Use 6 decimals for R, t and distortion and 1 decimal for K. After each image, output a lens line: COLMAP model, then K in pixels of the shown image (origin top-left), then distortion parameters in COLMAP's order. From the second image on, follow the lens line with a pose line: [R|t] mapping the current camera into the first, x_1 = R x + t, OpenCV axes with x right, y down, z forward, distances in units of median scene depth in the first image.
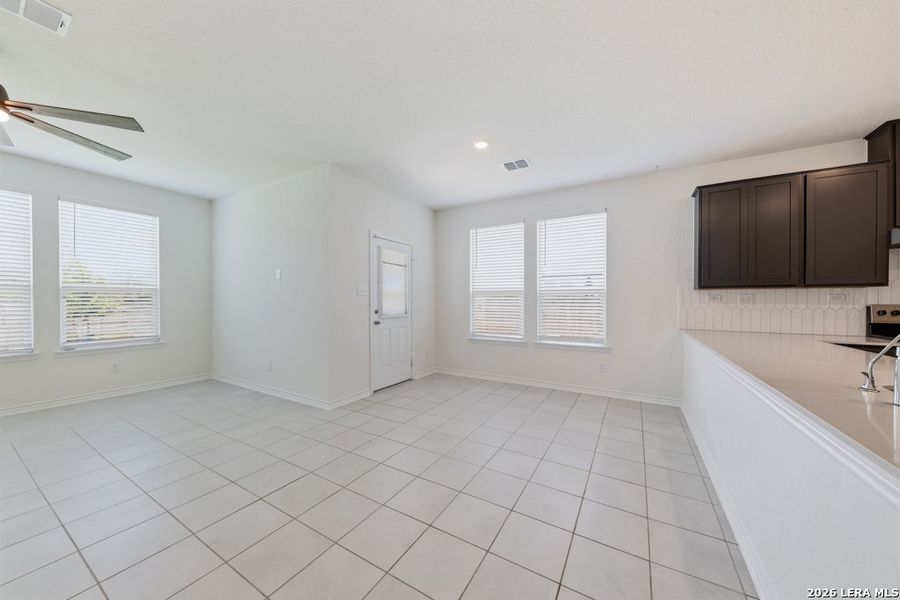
lens RADIAL K [[315.9, 0, 450.0], [0, 315.9, 300.0], [0, 0, 1]] dist [0.000052, -0.000019]
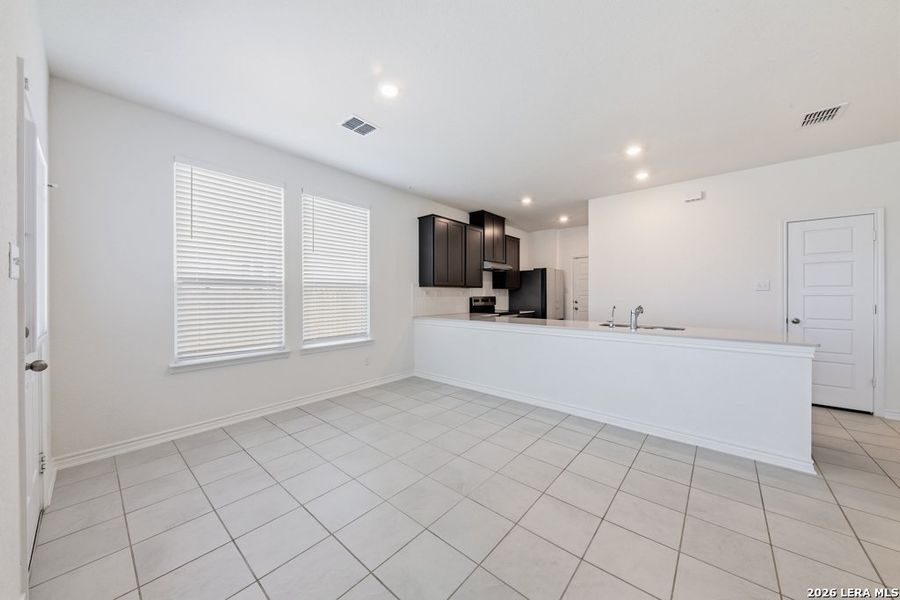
lens RADIAL K [[313.5, 0, 455.3], [0, 313.5, 295.4], [0, 0, 1]] dist [0.001074, 0.000078]
pose [[0.161309, -0.001531, 0.986903, -0.469966], [0.001419, 0.999998, 0.001319, 0.001998], [-0.986903, 0.001187, 0.161311, 0.547792]]
